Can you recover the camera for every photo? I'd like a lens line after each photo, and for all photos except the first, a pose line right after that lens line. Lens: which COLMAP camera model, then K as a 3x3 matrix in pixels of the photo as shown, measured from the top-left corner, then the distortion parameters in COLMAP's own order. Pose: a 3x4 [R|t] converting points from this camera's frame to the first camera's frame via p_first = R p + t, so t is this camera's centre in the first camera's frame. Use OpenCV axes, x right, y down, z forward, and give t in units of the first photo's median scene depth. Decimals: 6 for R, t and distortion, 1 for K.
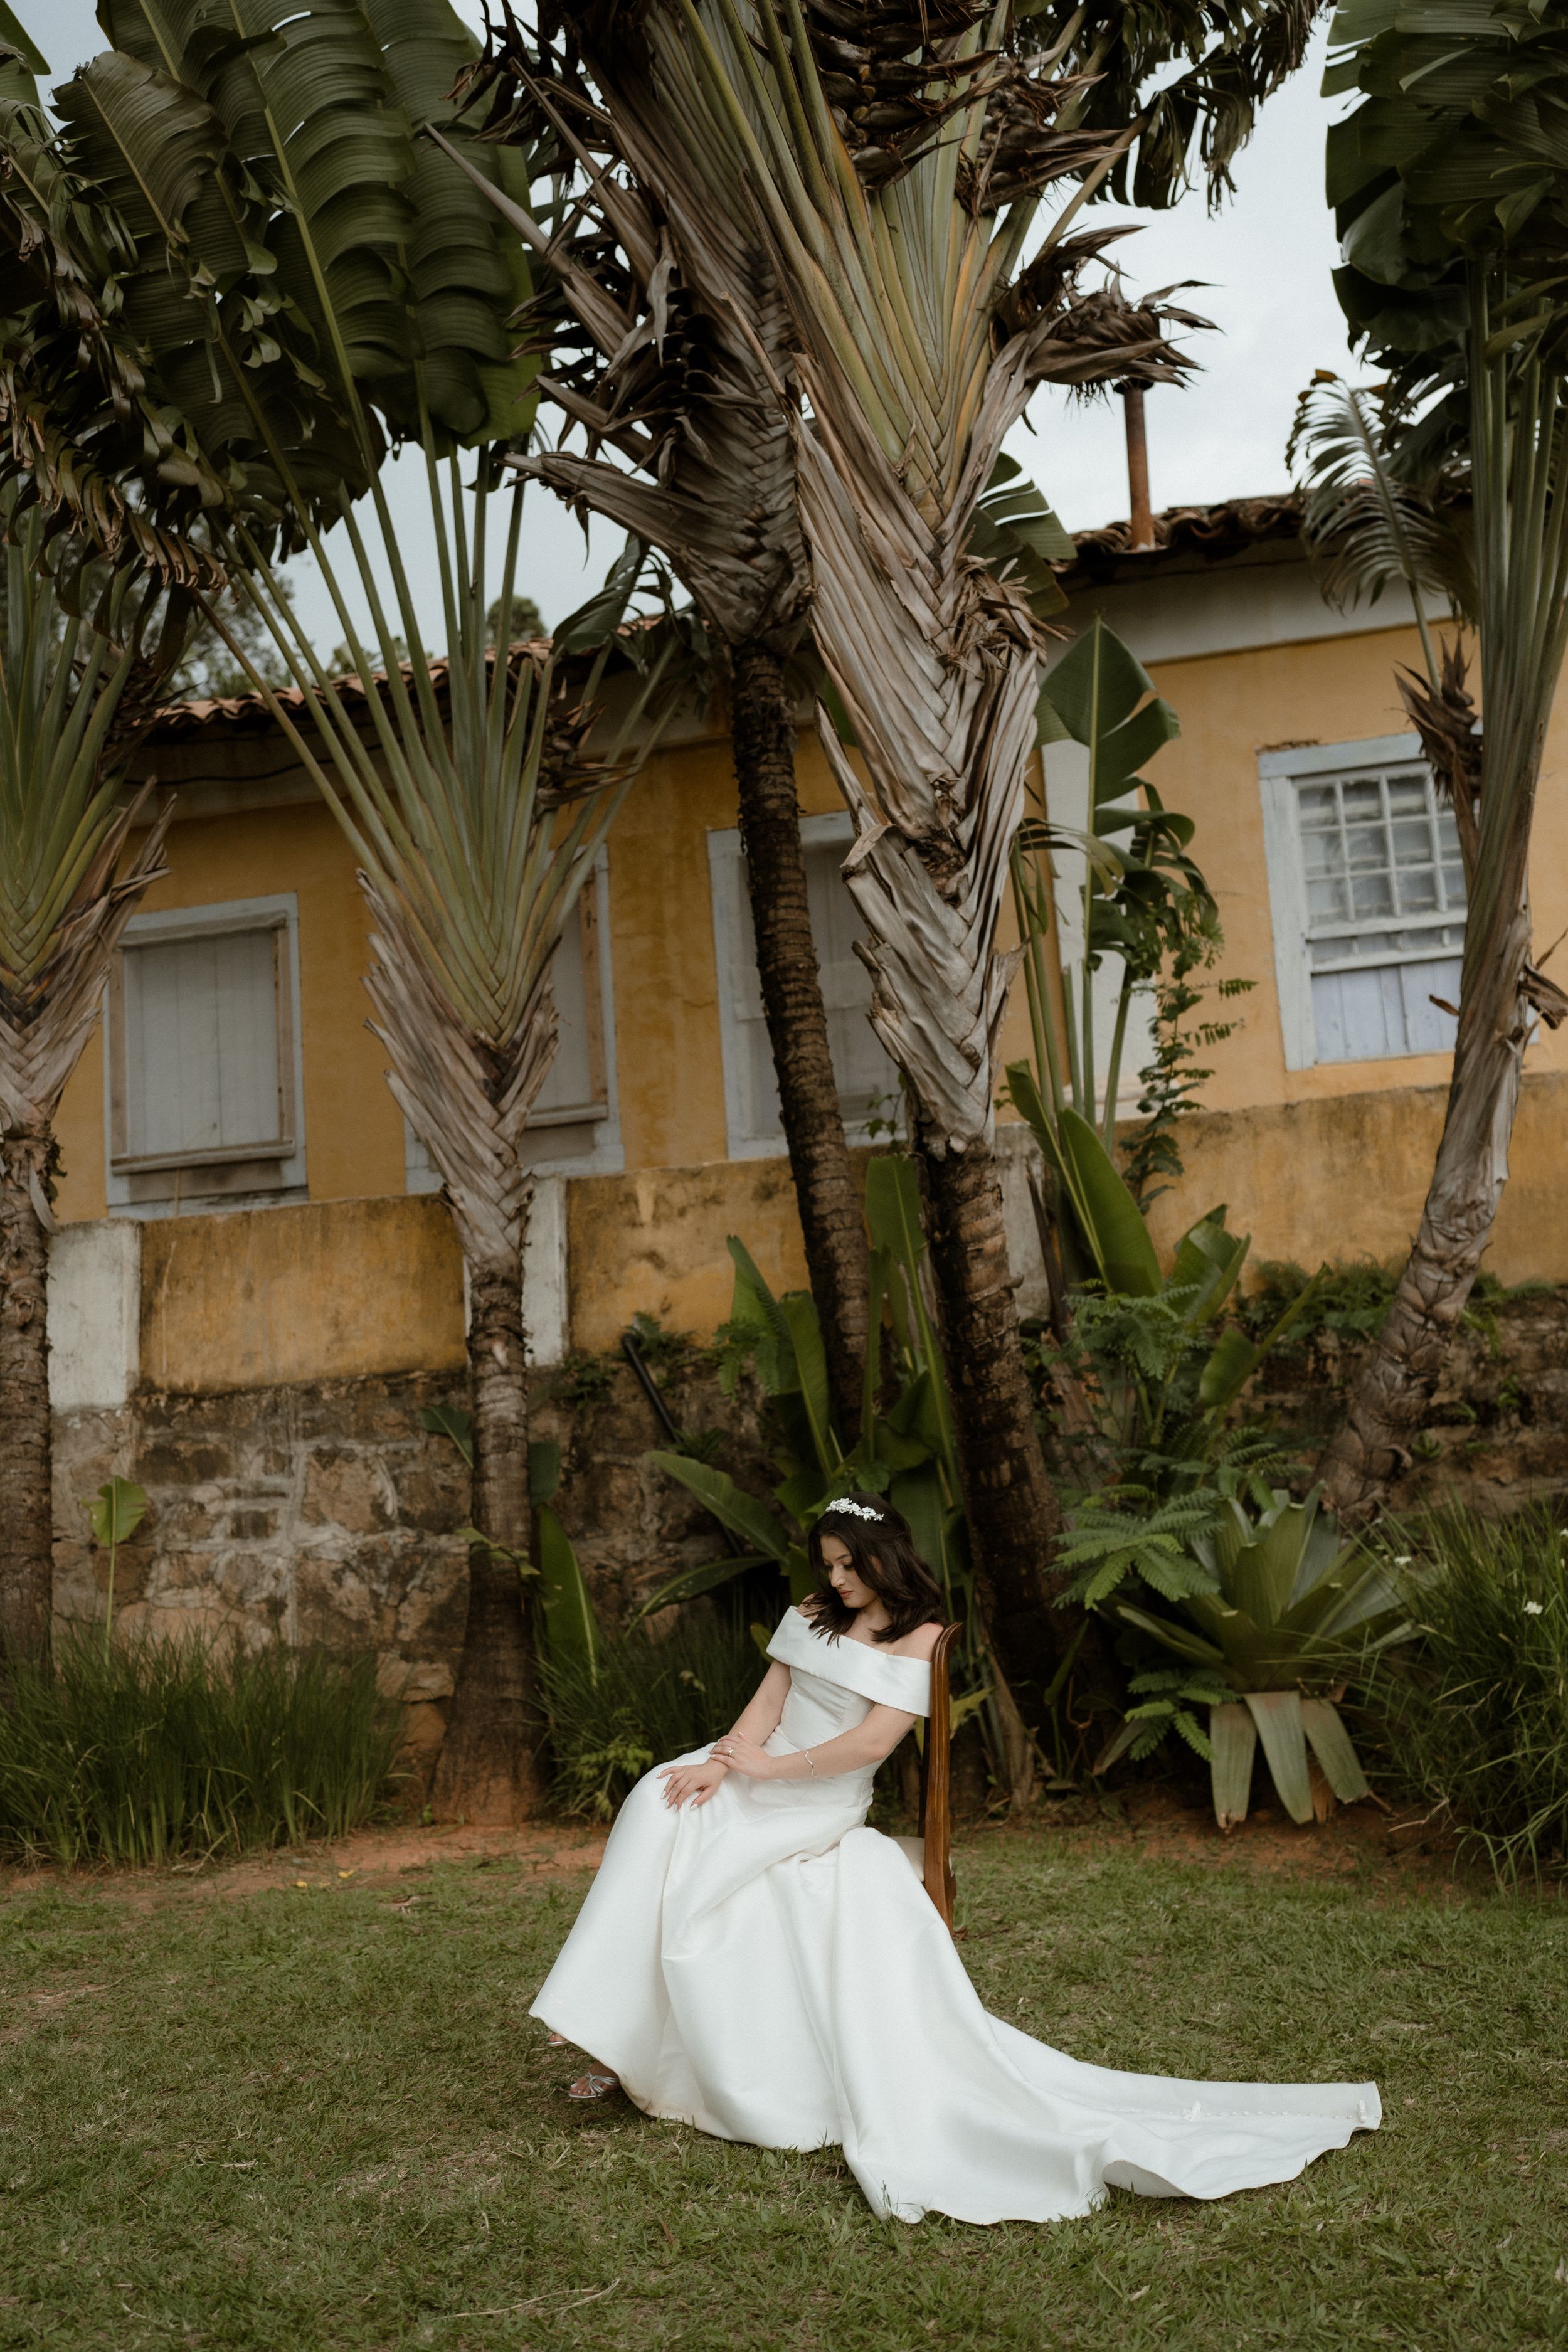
lens RADIAL K [[2284.6, 0, 785.9], [0, 2284.6, 1163.6], [0, 0, 1]] dist [0.004530, 0.000000]
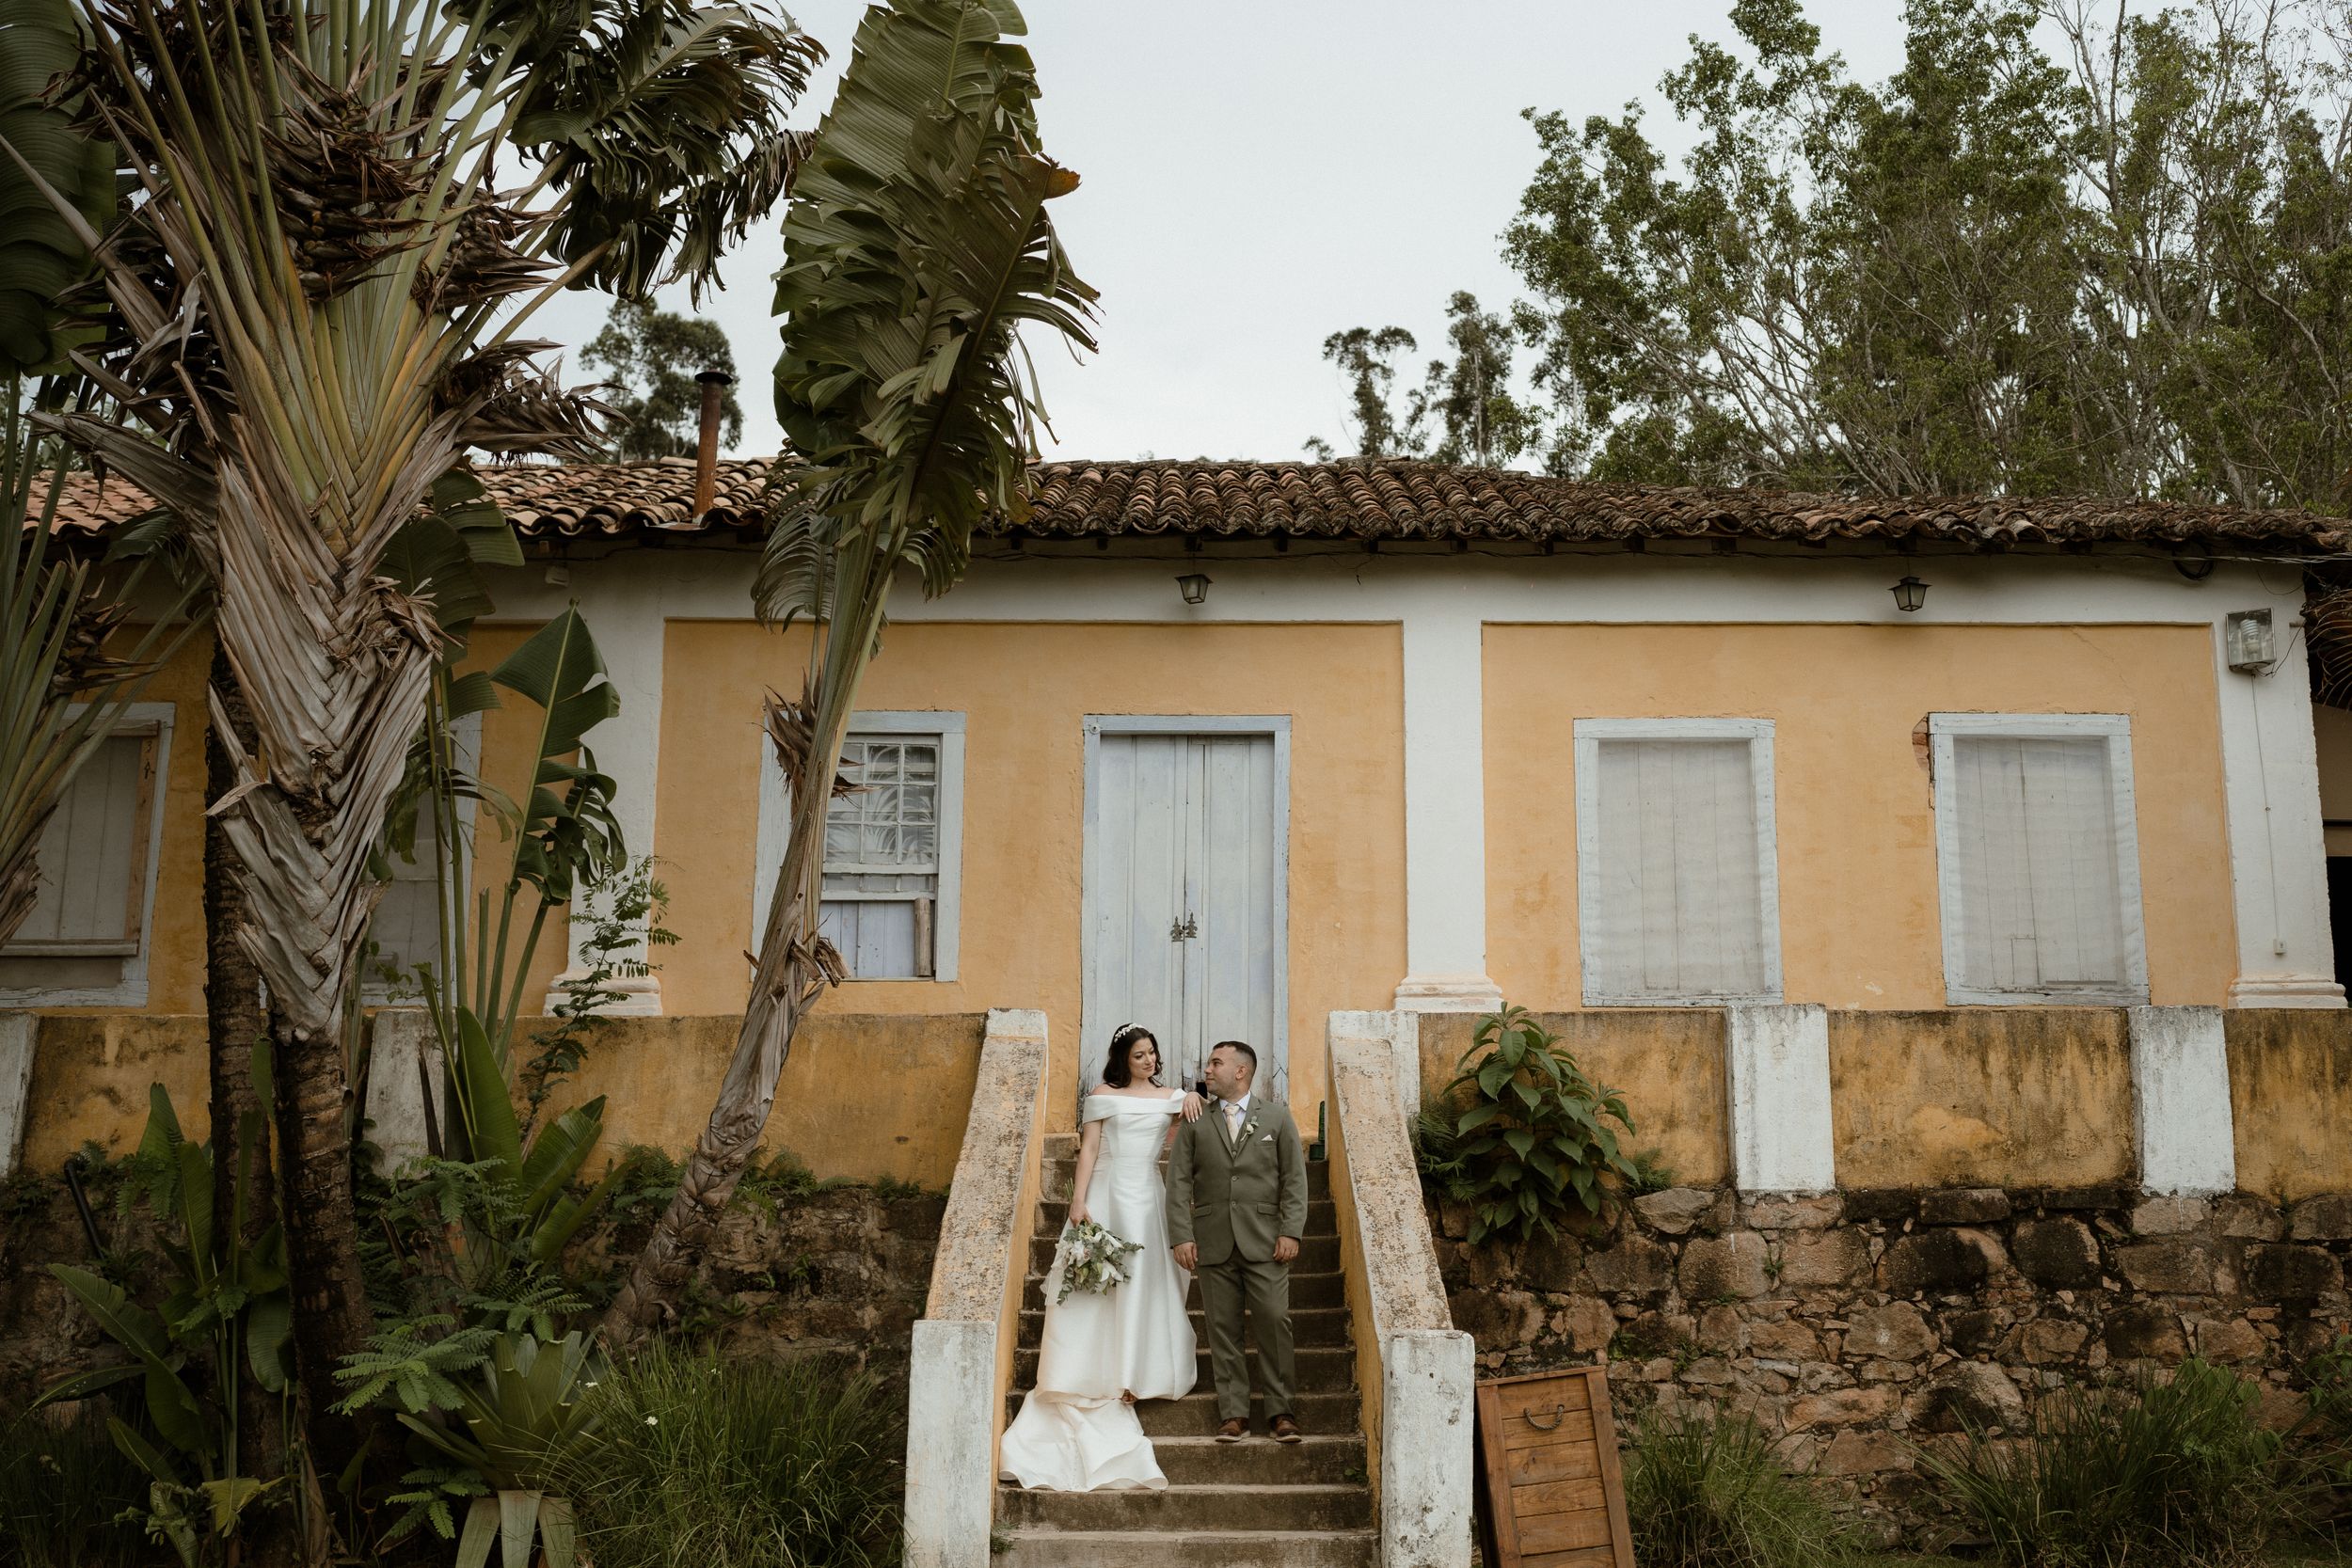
lens RADIAL K [[2427.9, 0, 1273.7], [0, 2427.9, 828.3], [0, 0, 1]] dist [0.002089, 0.000000]
pose [[0.957606, 0.121359, 0.261270, 0.183705], [-0.101550, 0.990924, -0.088077, -0.047030], [-0.269588, 0.057811, 0.961239, -0.361550]]
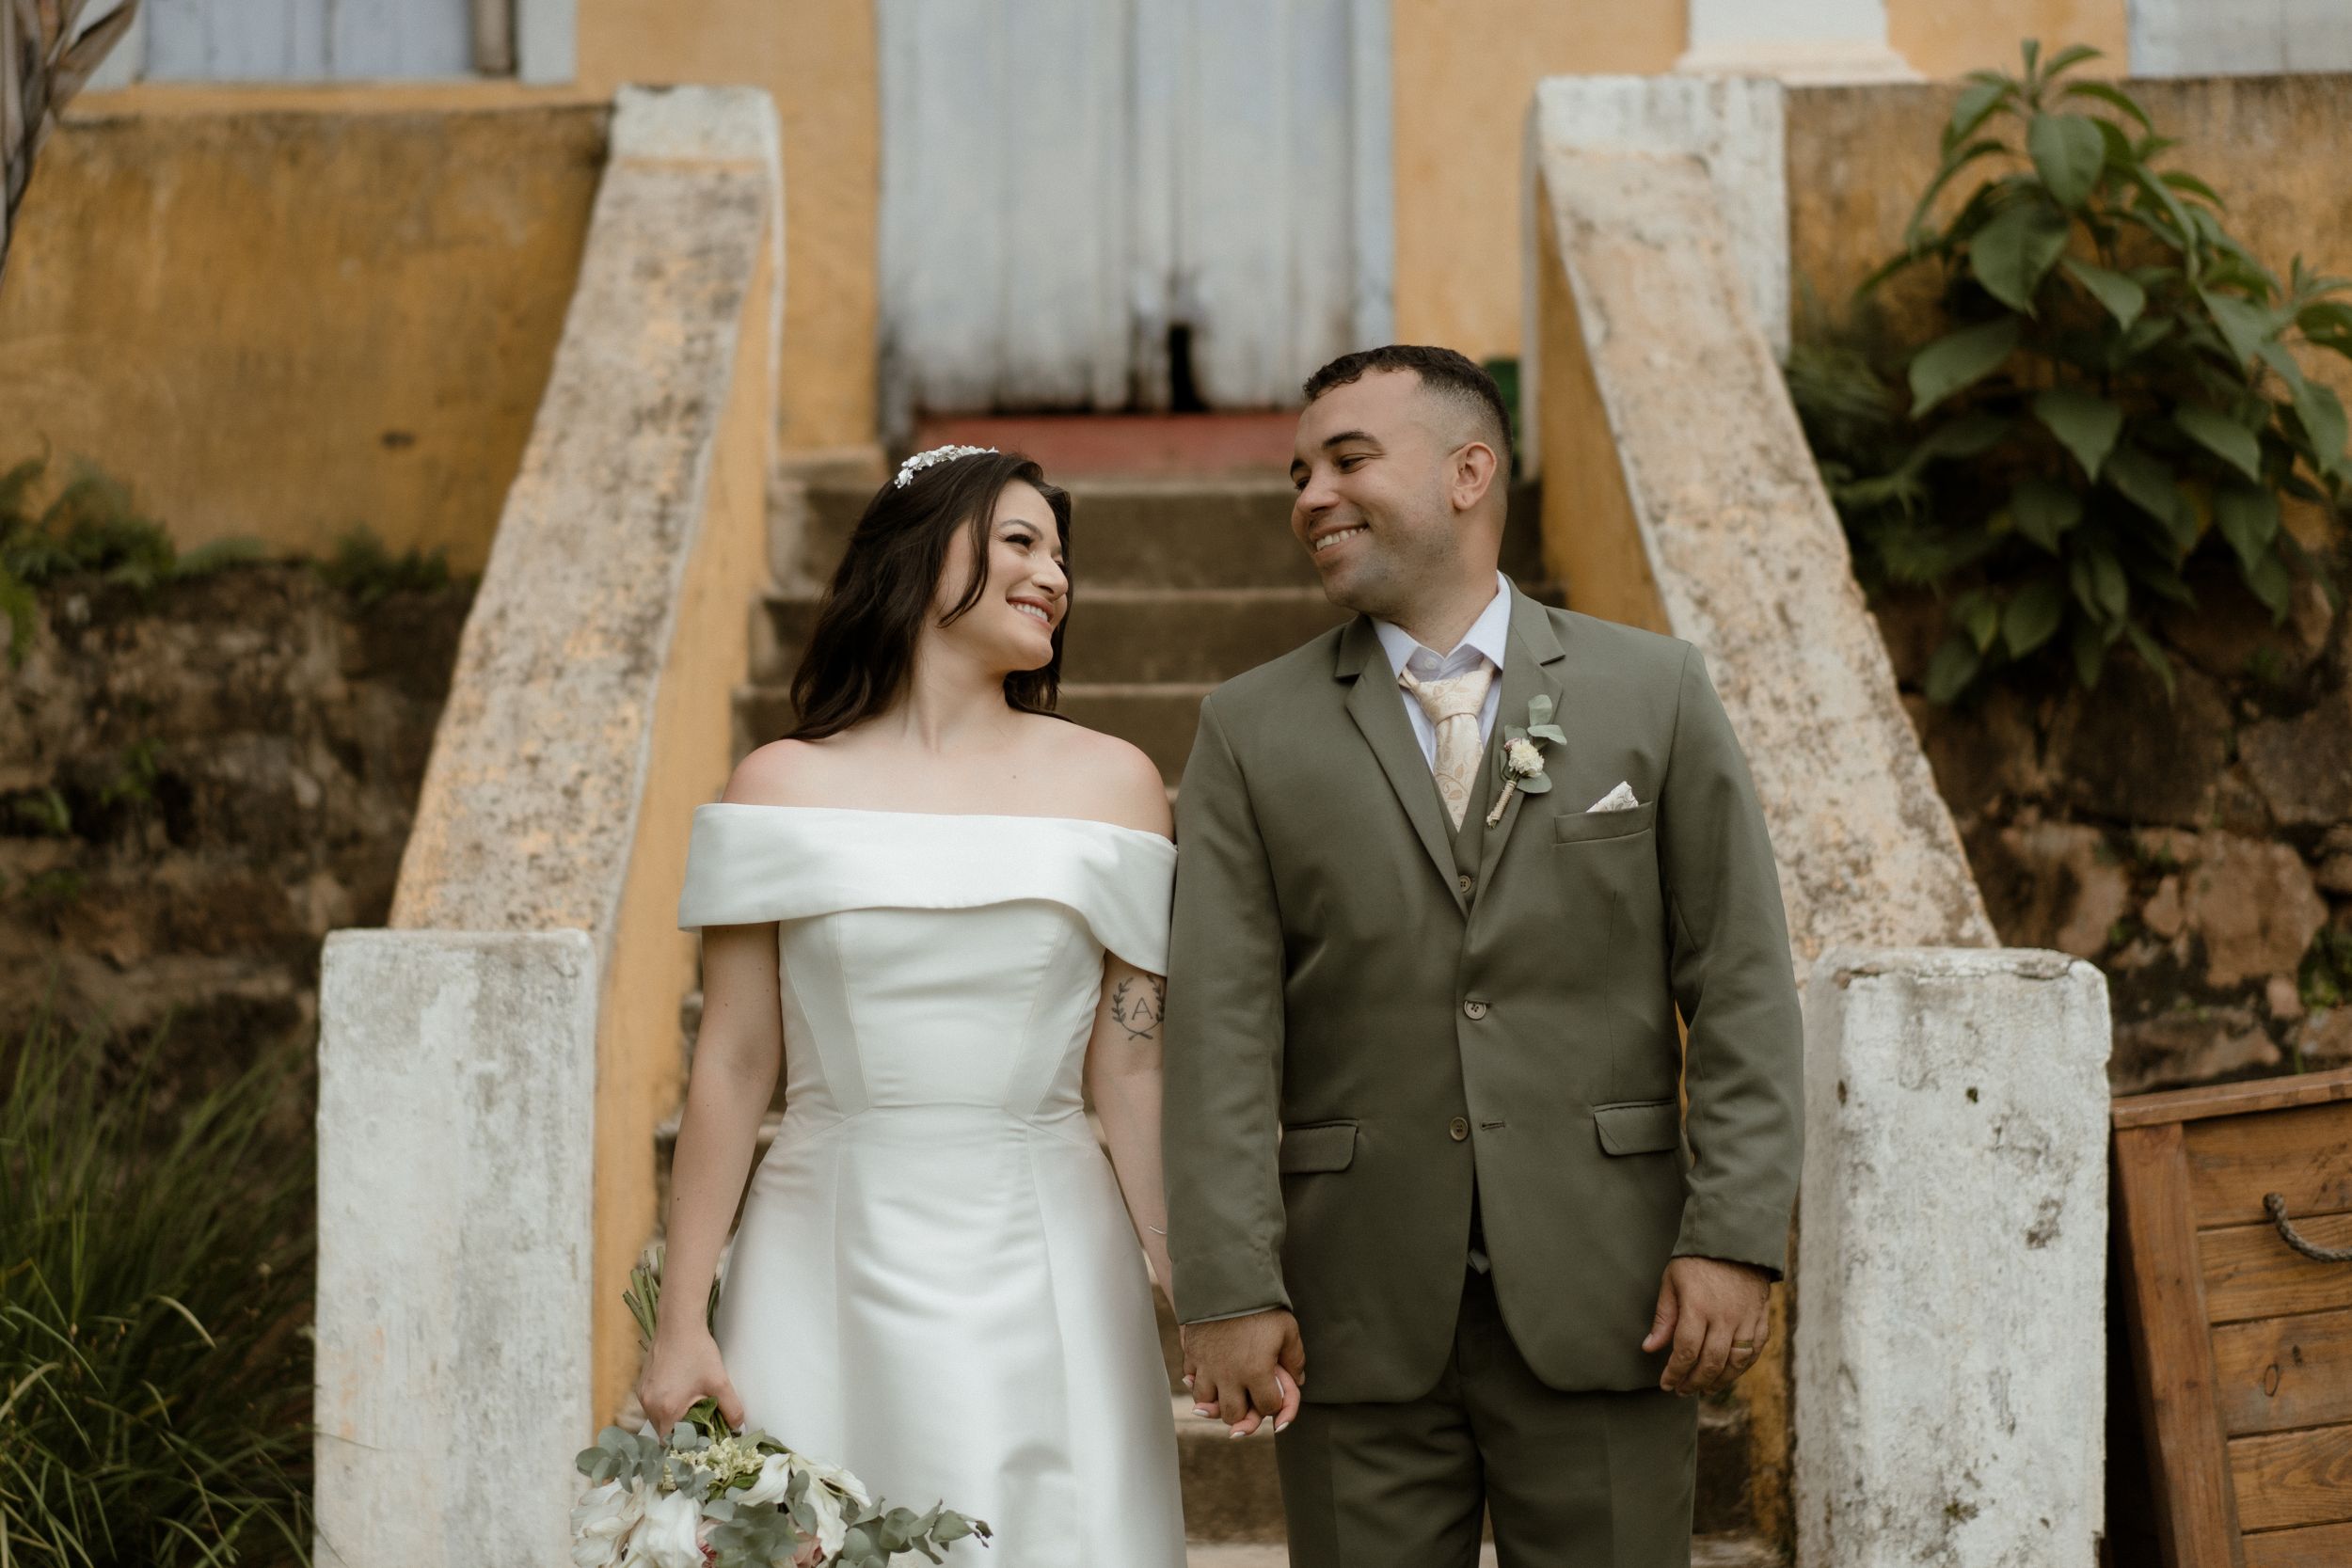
lens RADIAL K [[4081.5, 0, 1153.4], [0, 4081.5, 769.7], [0, 0, 1]] dist [0.004038, 0.000000]
pose [[0.964506, 0.066941, 0.255435, 0.298464], [-0.092314, 0.991775, 0.088659, 0.004621], [-0.247399, -0.109092, 0.962753, 0.133737]]
